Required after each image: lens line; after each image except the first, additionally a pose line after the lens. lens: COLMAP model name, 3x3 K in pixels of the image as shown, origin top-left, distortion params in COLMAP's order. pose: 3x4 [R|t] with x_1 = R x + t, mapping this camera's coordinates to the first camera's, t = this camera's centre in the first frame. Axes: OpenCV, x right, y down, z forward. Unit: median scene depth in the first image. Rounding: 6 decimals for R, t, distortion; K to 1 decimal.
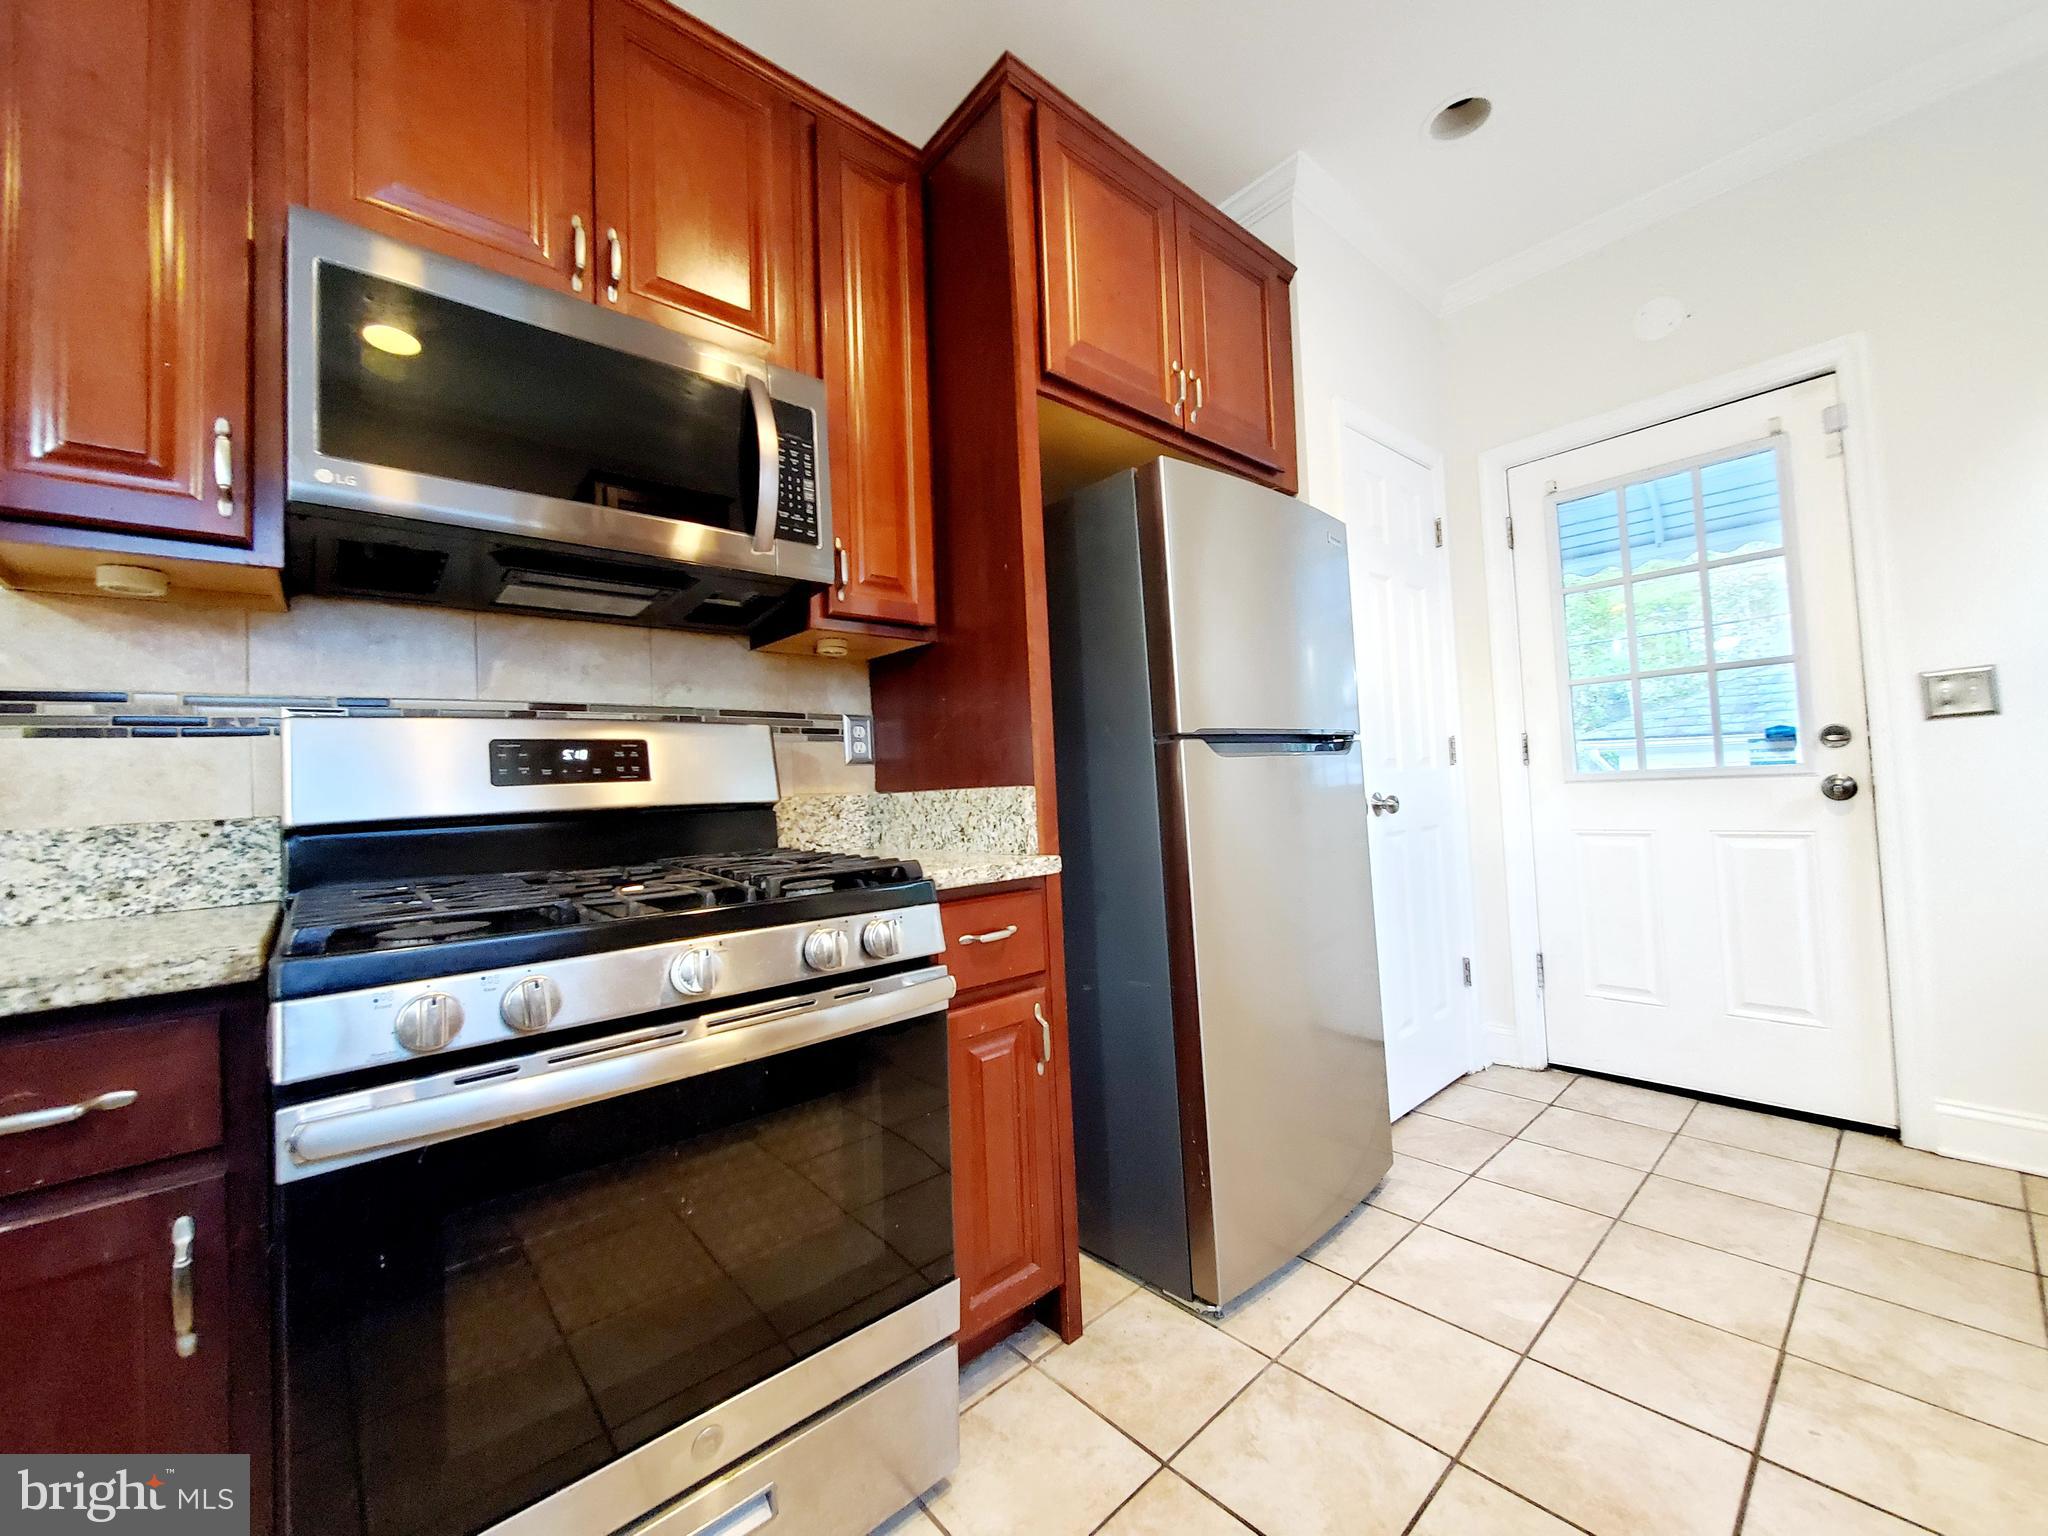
lens RADIAL K [[811.1, 0, 1028.0], [0, 811.1, 760.2], [0, 0, 1]] dist [-0.002047, -0.000634]
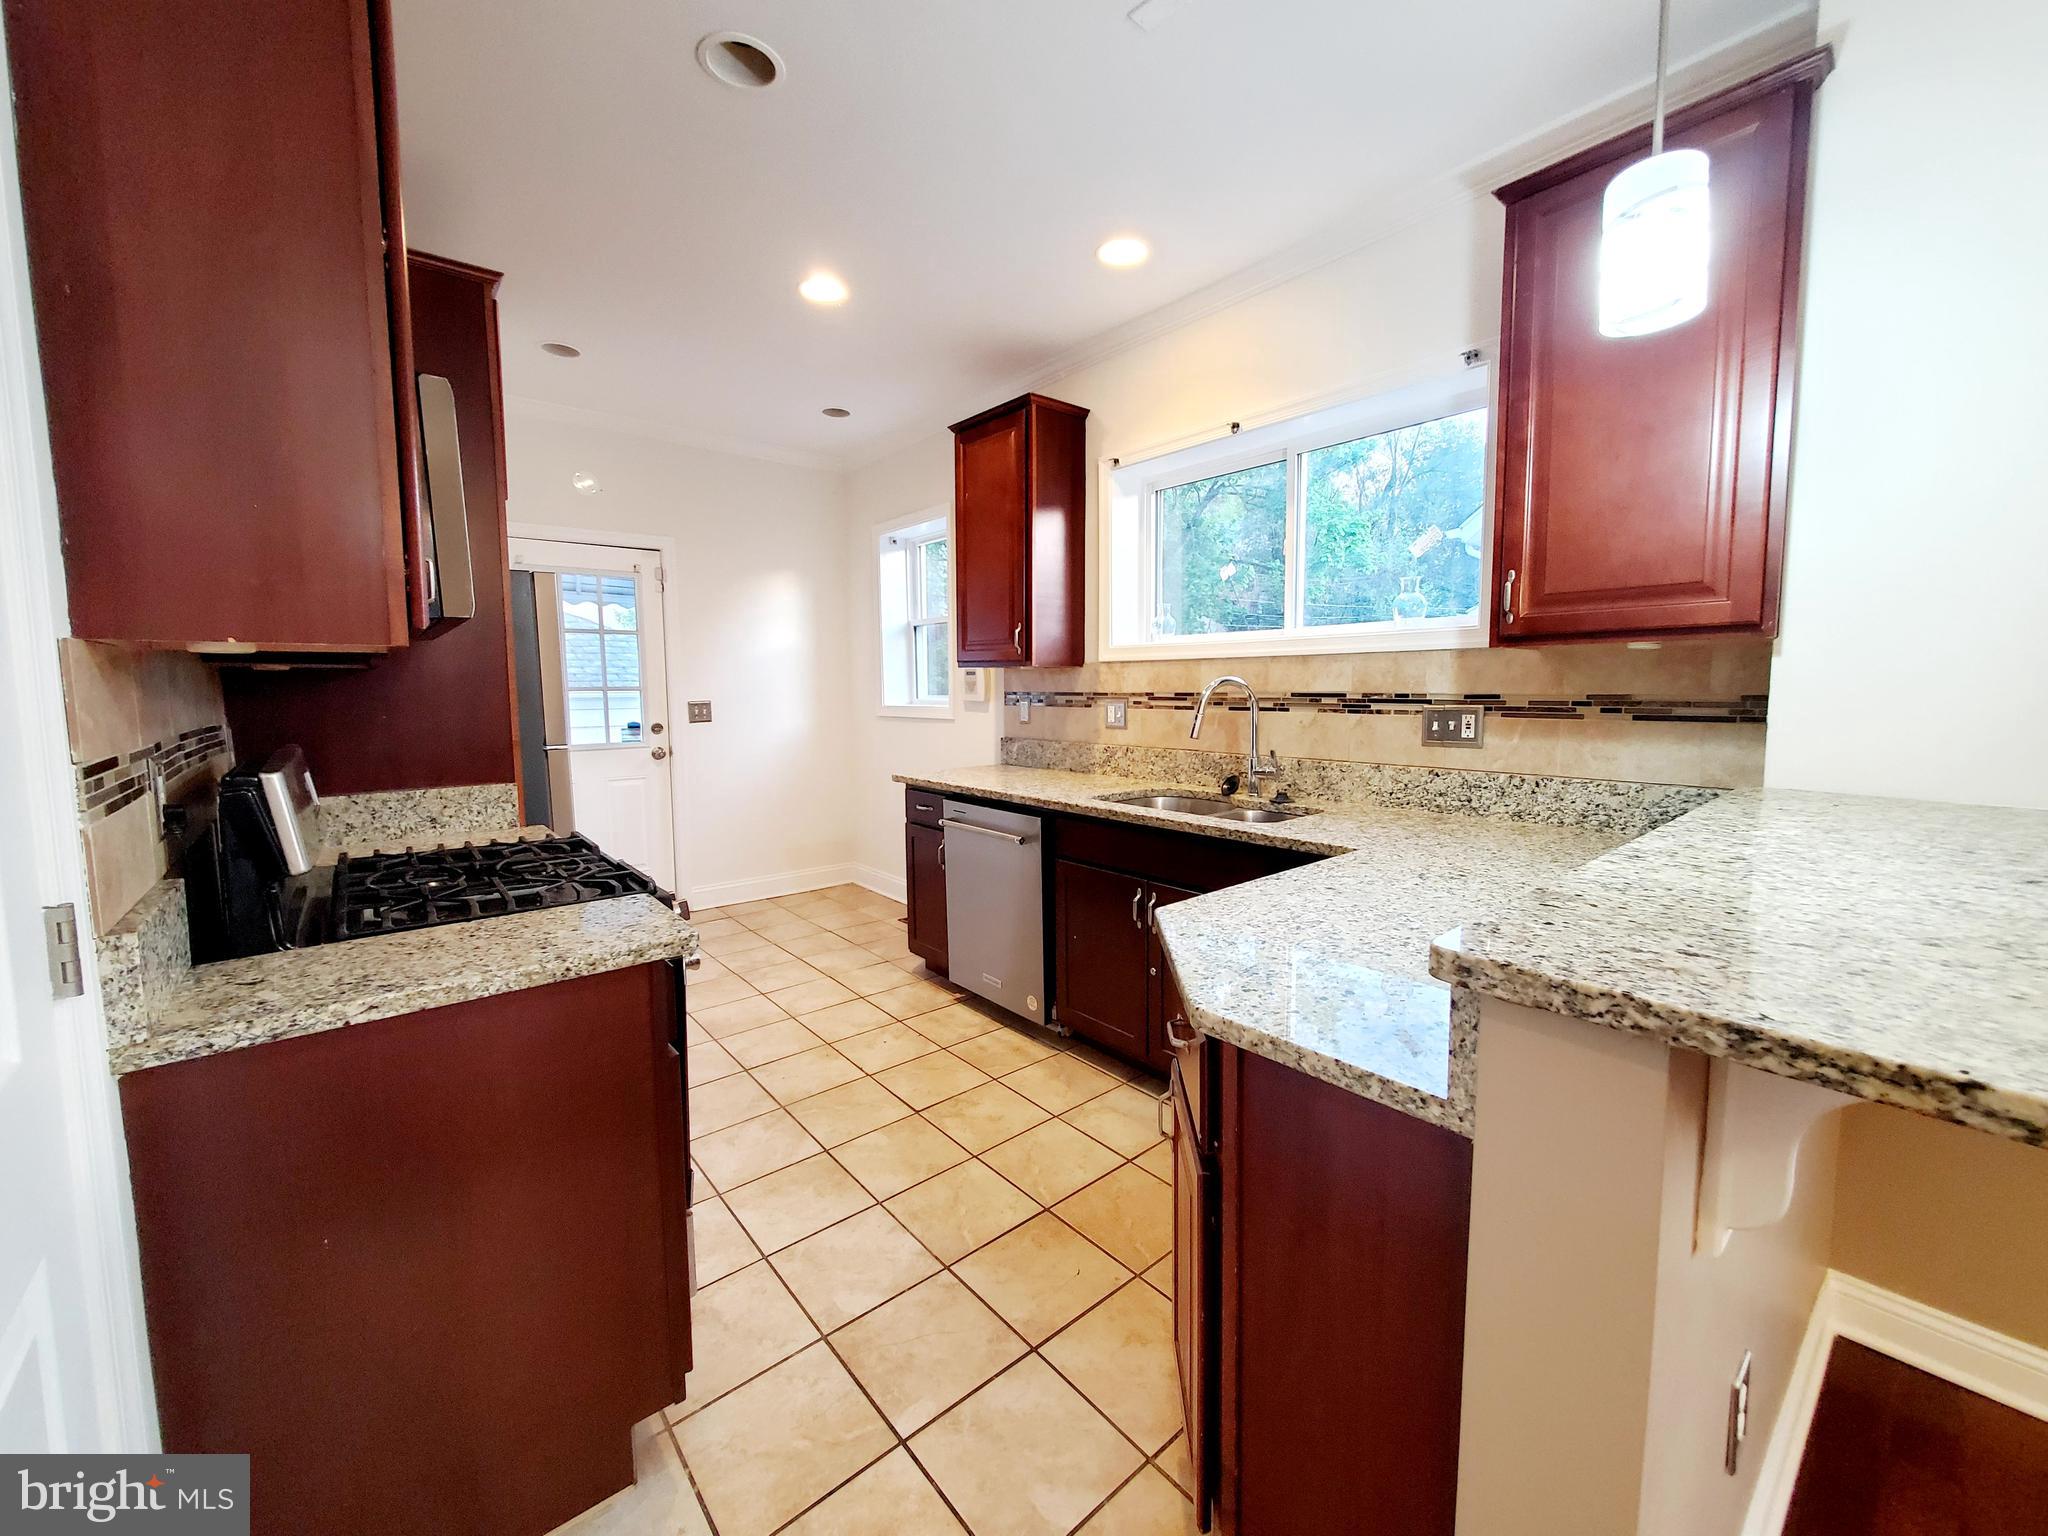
lens RADIAL K [[811.1, 0, 1028.0], [0, 811.1, 760.2], [0, 0, 1]] dist [-0.002047, -0.000634]
pose [[0.024260, -0.048706, 0.998519, -1.332352], [-0.032065, 0.998261, 0.049472, -0.104344], [-0.999191, -0.033218, 0.022656, 0.004881]]
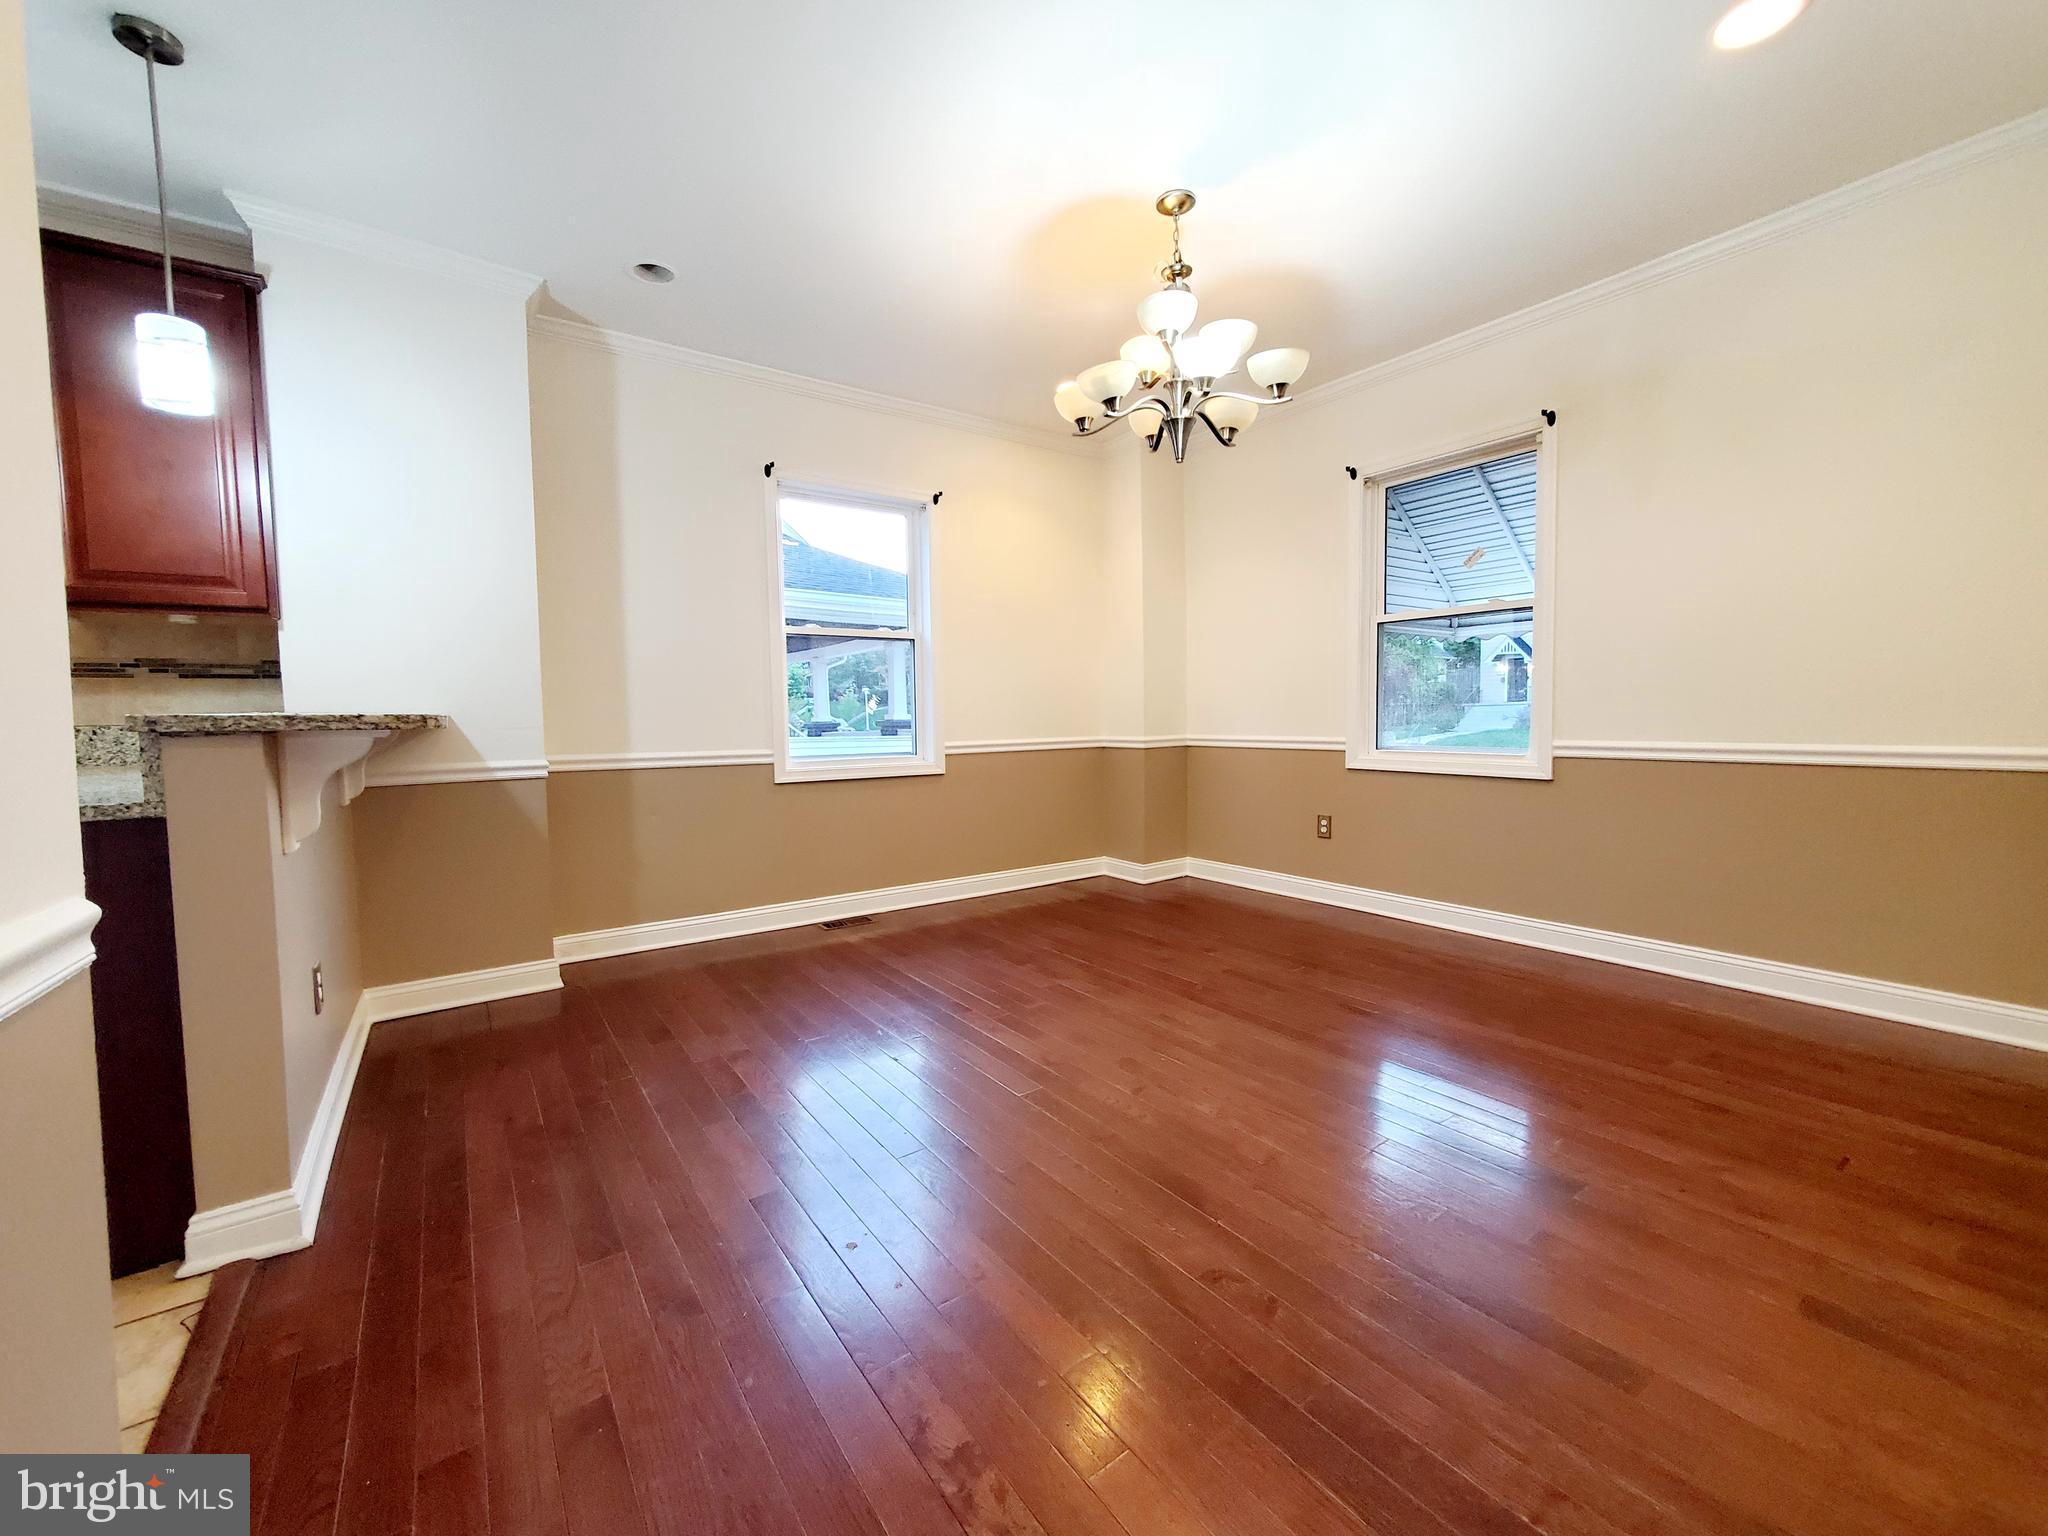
lens RADIAL K [[811.1, 0, 1028.0], [0, 811.1, 760.2], [0, 0, 1]] dist [-0.002047, -0.000634]
pose [[-0.992464, 0.054242, 0.109881, -2.408389], [0.056187, 0.998312, 0.014682, 0.259962], [-0.108899, 0.020745, -0.993836, 0.966762]]
